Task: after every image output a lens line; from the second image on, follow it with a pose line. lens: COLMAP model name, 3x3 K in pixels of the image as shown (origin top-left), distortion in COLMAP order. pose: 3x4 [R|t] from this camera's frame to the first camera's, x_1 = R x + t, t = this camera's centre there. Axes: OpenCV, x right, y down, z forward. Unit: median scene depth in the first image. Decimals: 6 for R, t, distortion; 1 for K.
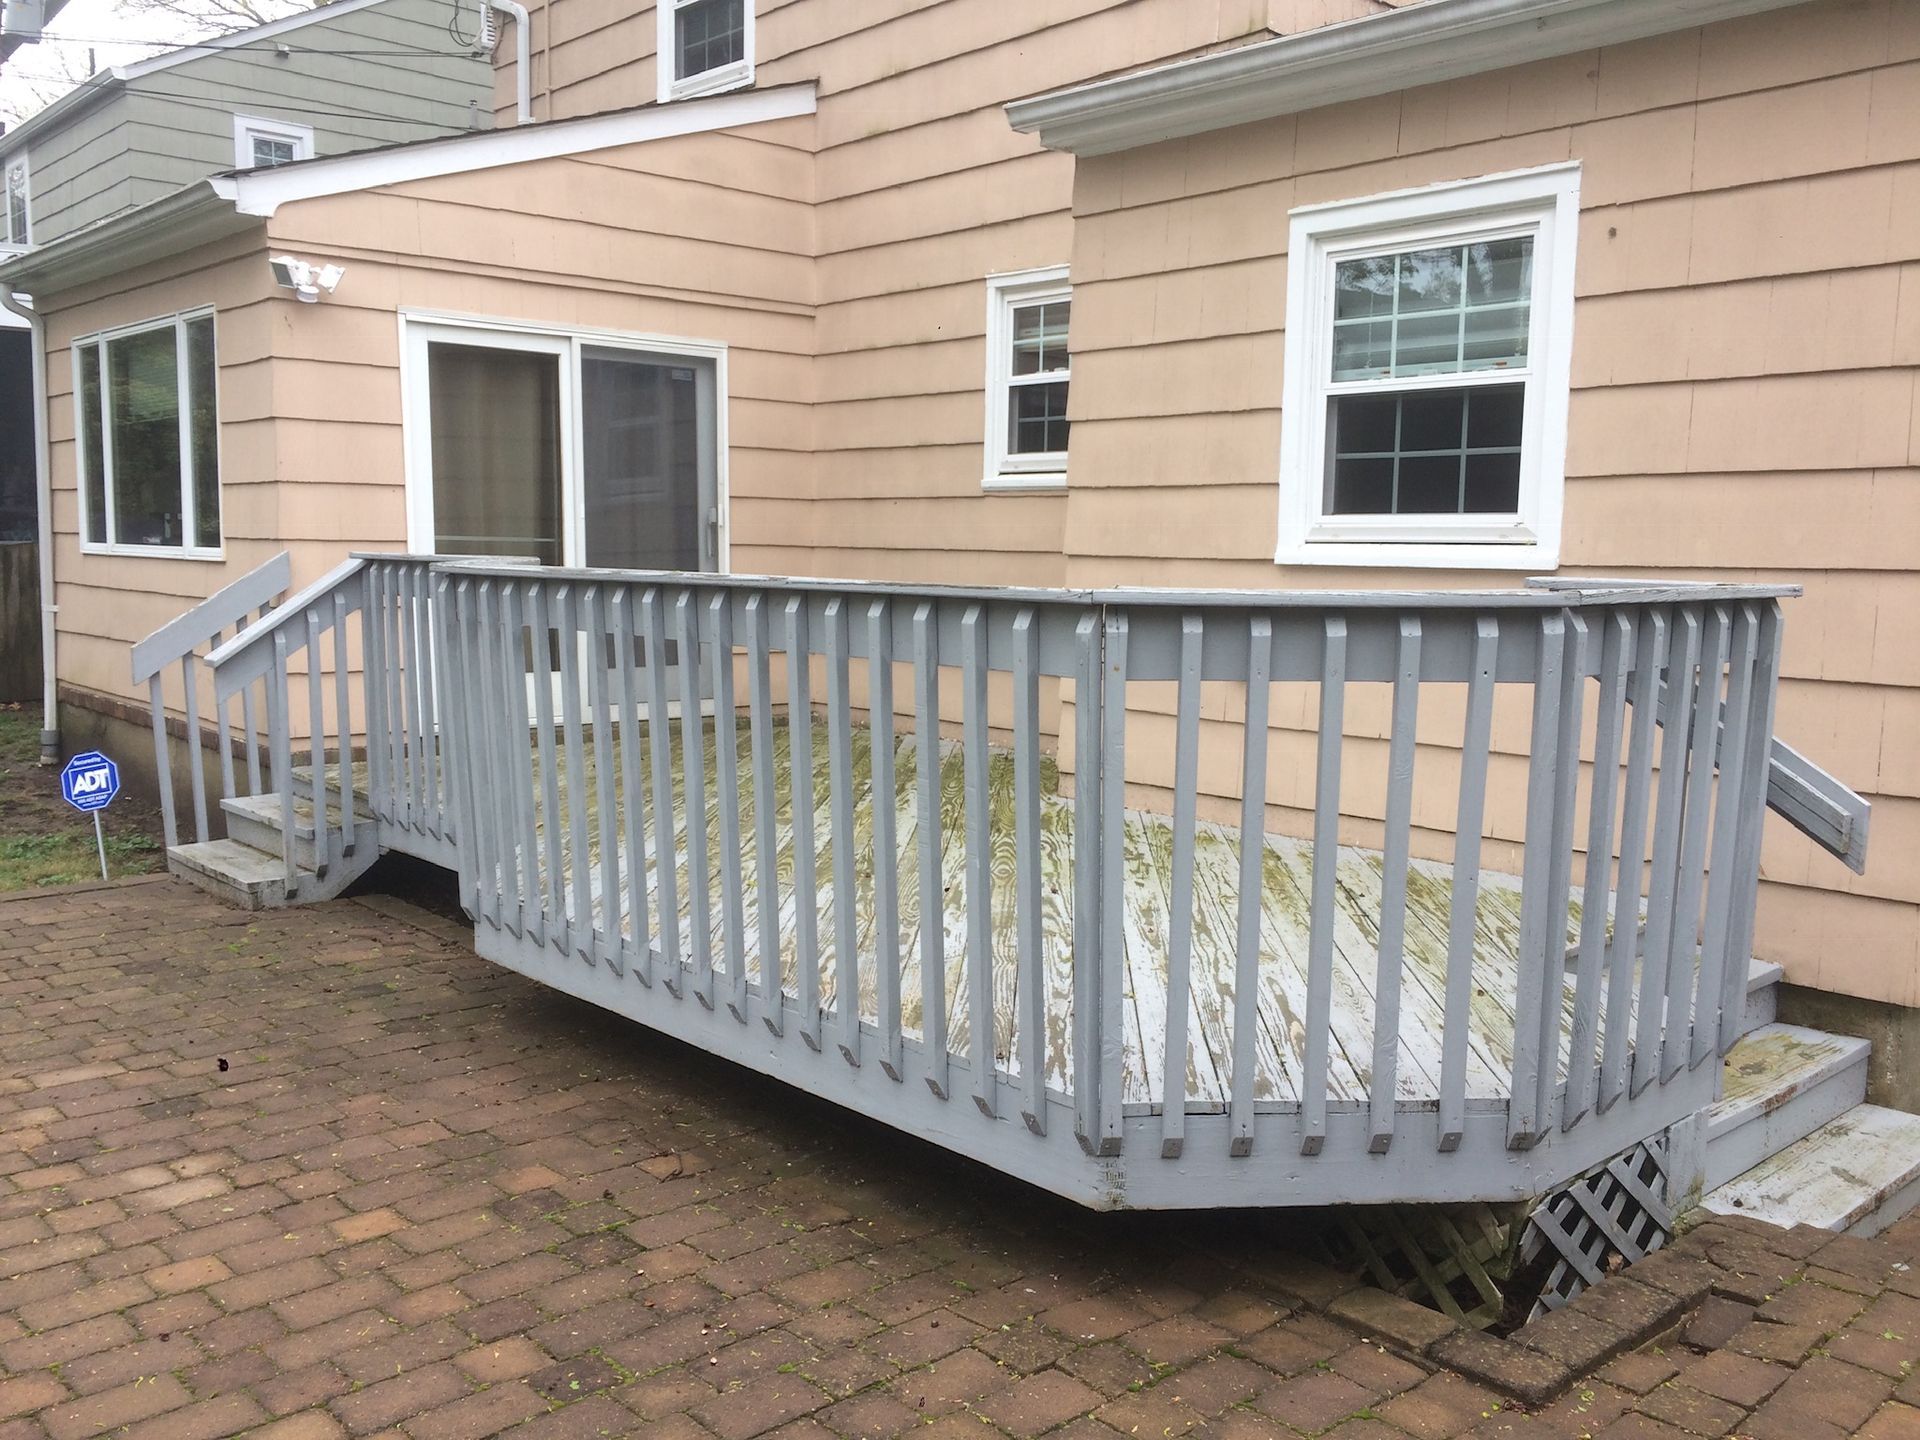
lens RADIAL K [[1654.4, 0, 965.9], [0, 1654.4, 715.3], [0, 0, 1]] dist [0.093675, -0.116640]
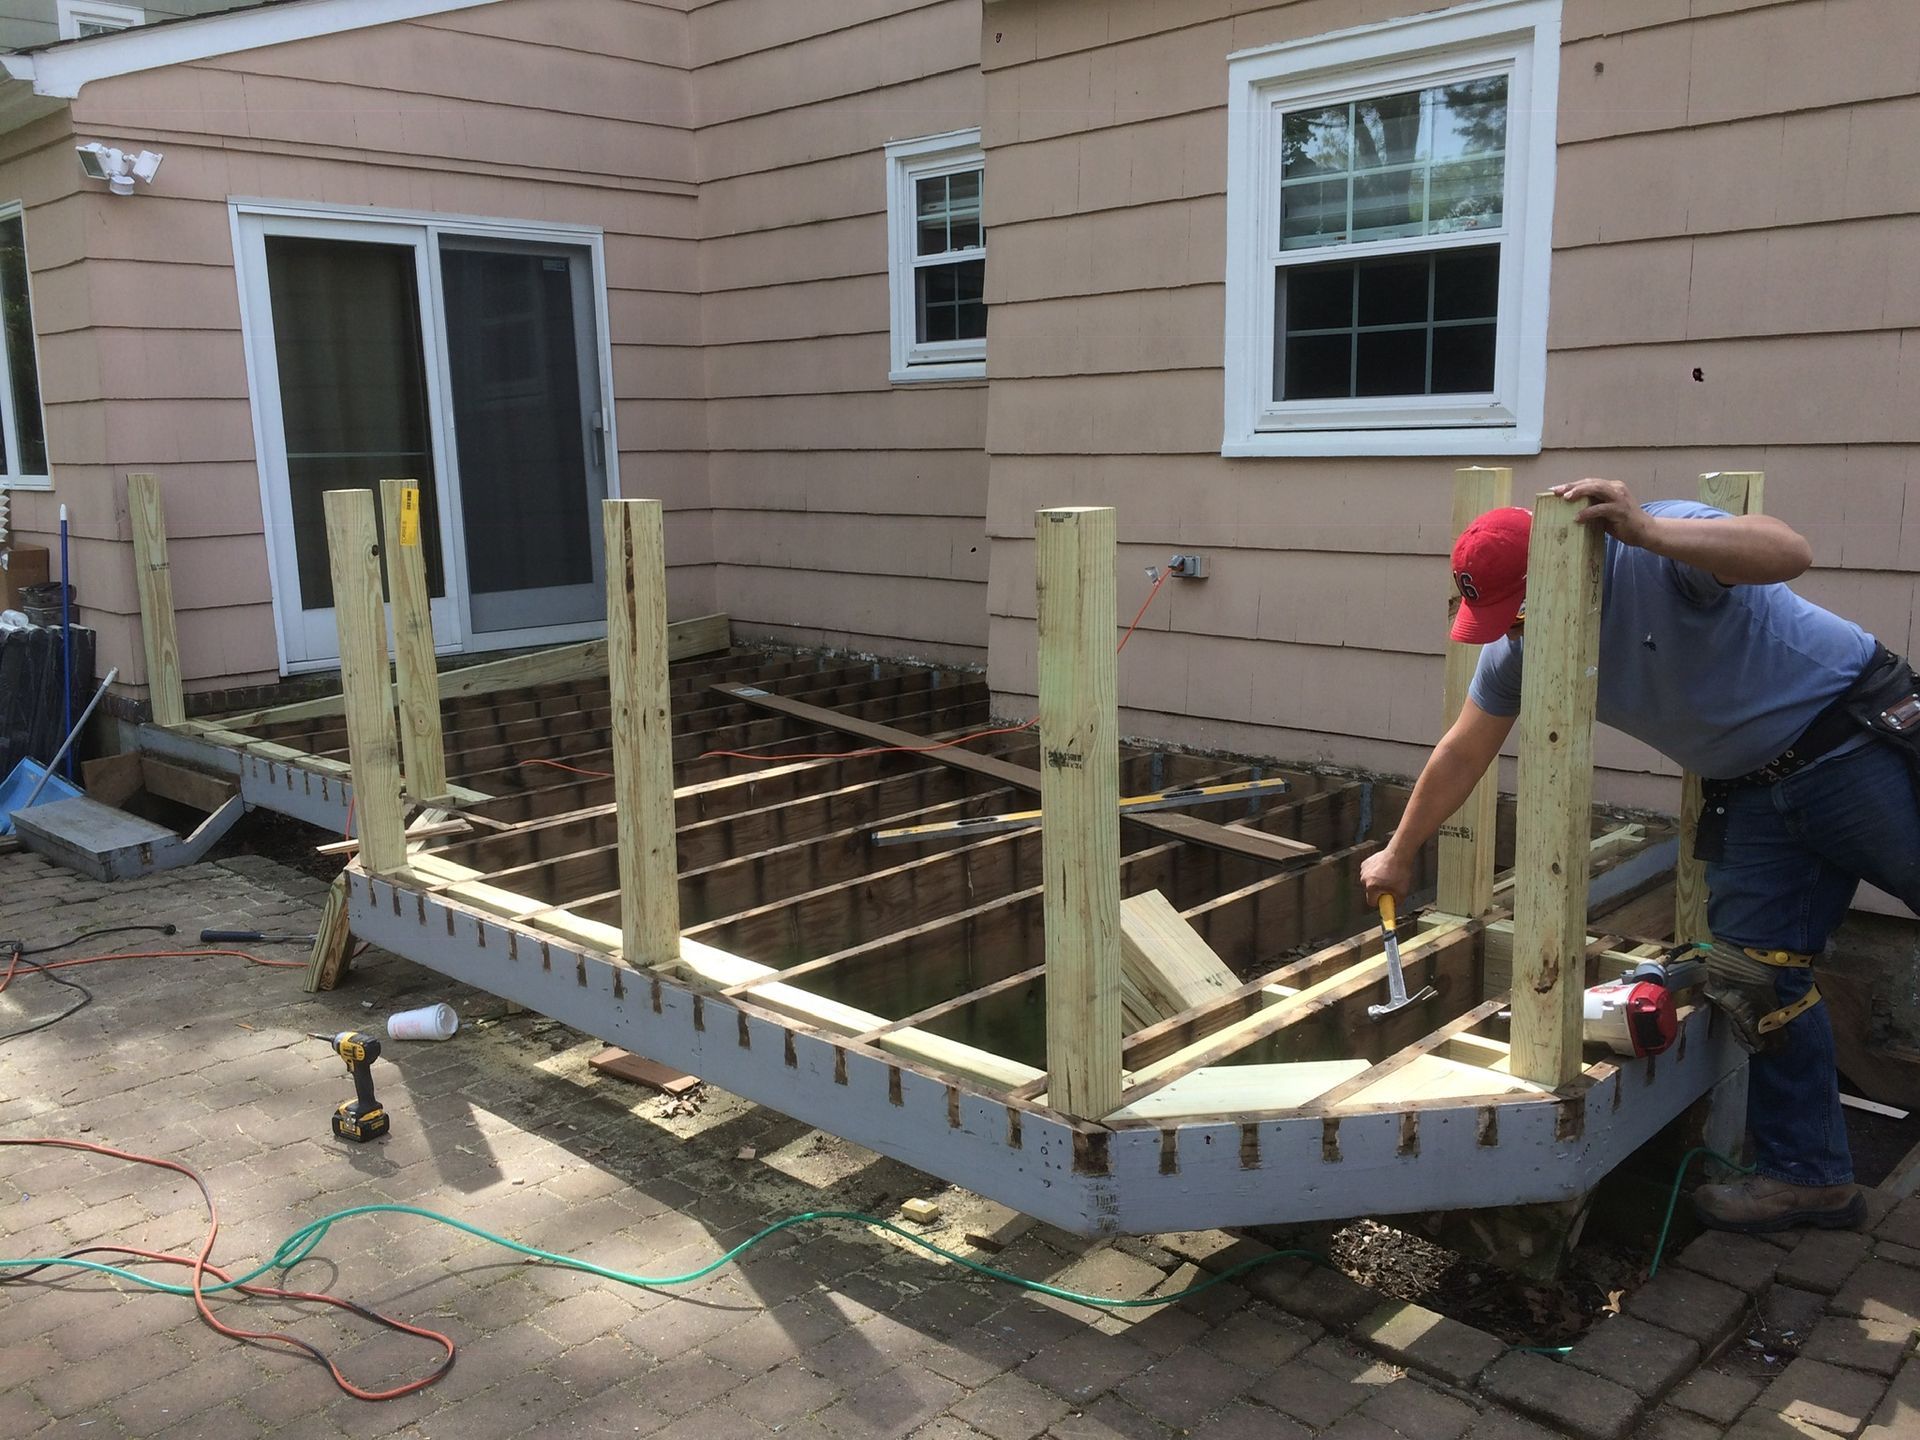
lens RADIAL K [[1654.4, 0, 952.4], [0, 1654.4, 720.1], [0, 0, 1]] dist [0.093675, -0.116640]
pose [[0.997937, -0.043764, 0.046981, -0.008391], [0.040429, 0.996746, 0.069730, -0.014110], [-0.049880, -0.067687, 0.996459, 0.075992]]
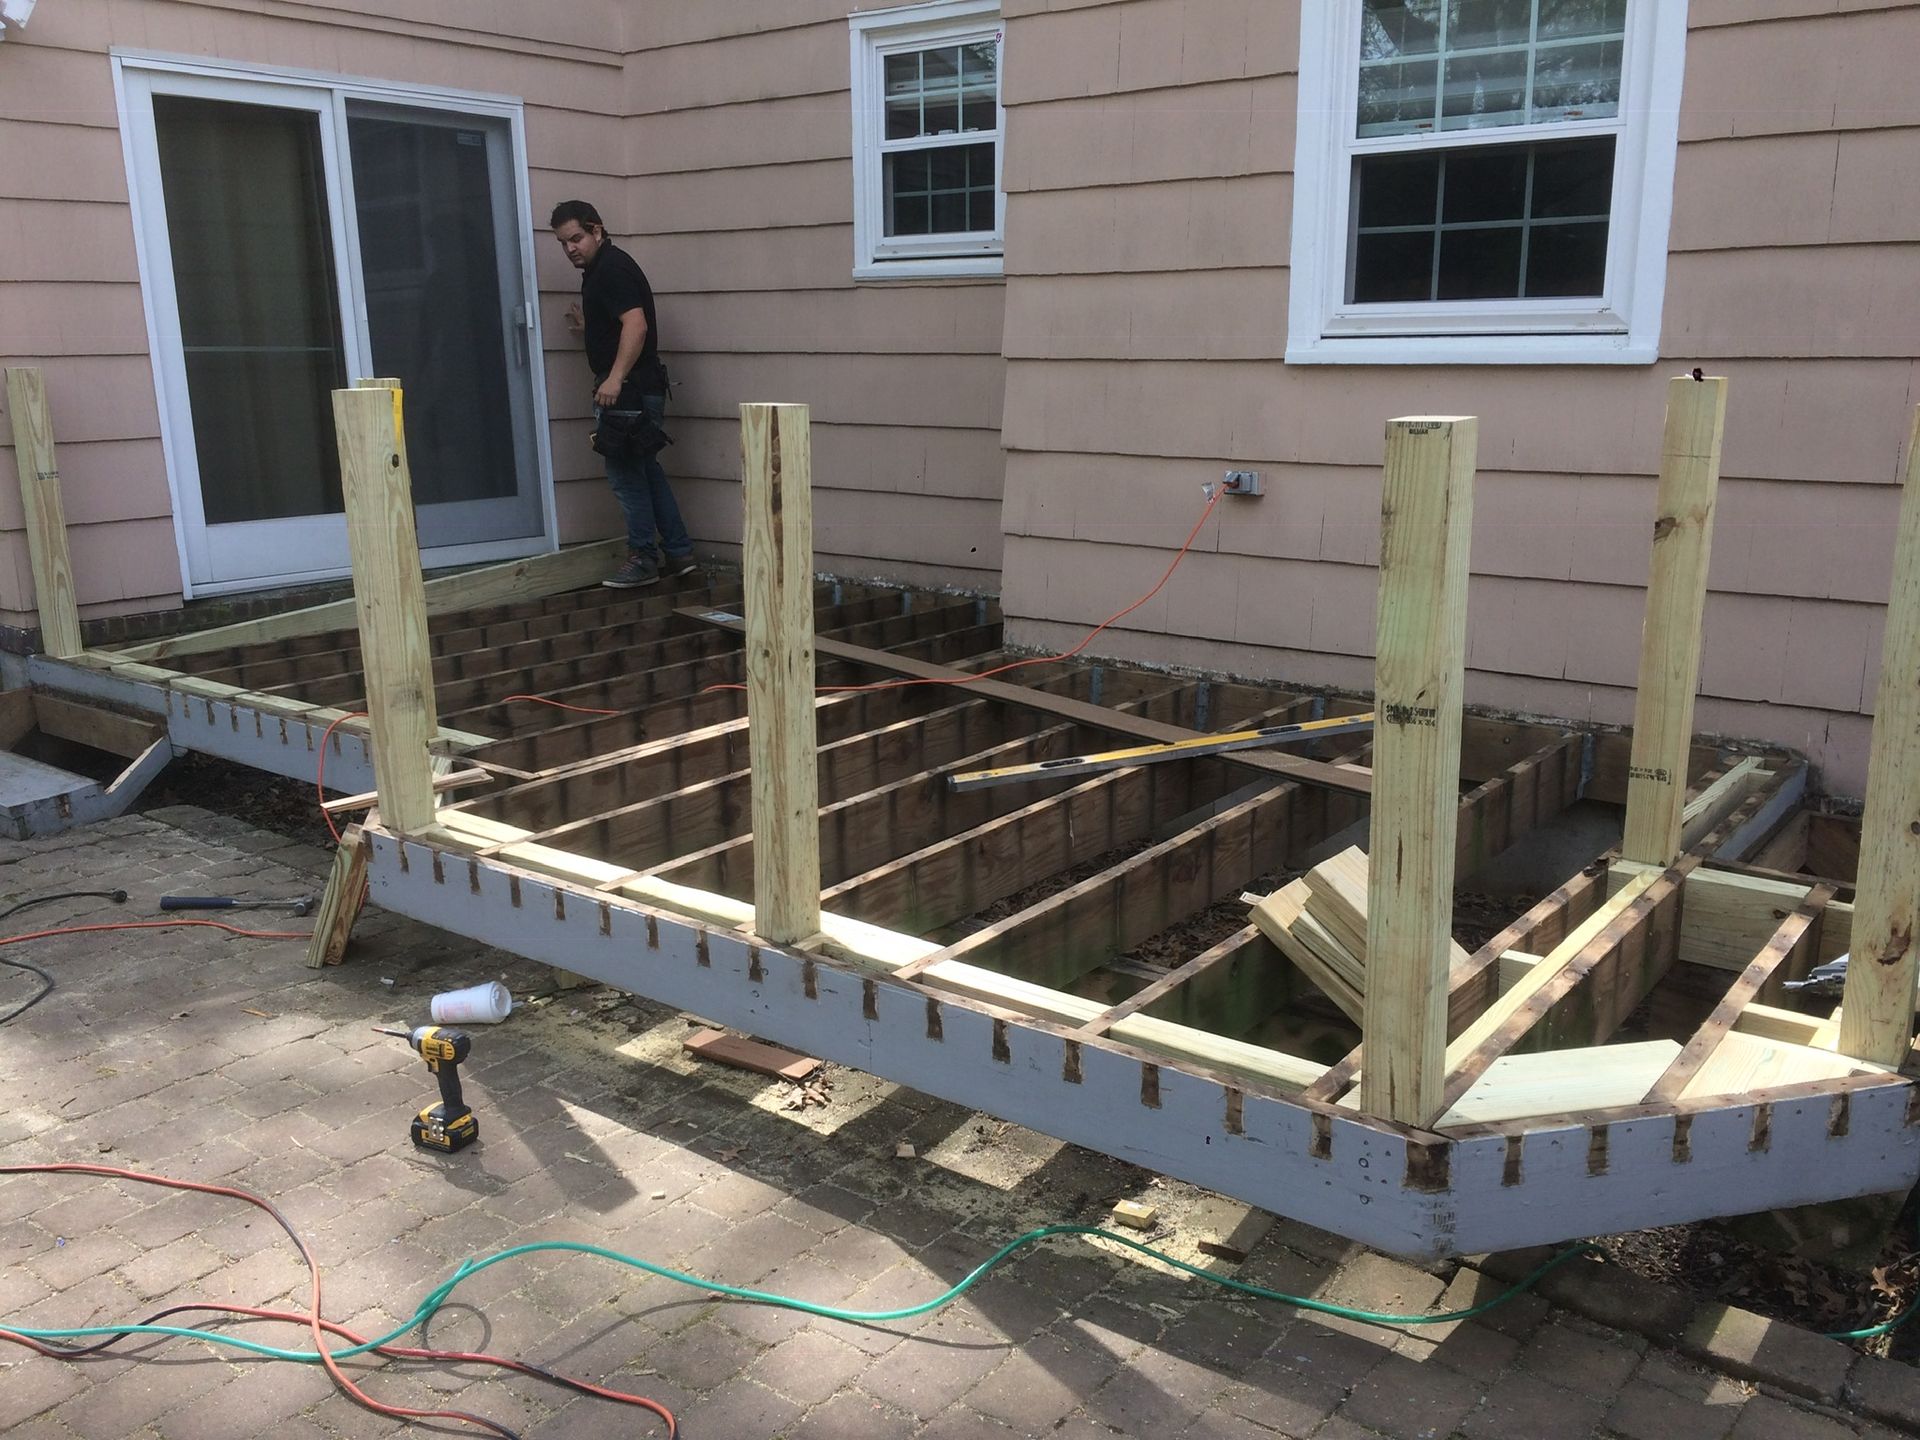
lens RADIAL K [[1654.4, 0, 960.8], [0, 1654.4, 722.2], [0, 0, 1]] dist [0.093675, -0.116640]
pose [[0.985381, -0.058045, 0.160171, -0.101527], [0.037575, 0.991063, 0.127994, -0.021014], [-0.166169, -0.120104, 0.978756, 0.146282]]
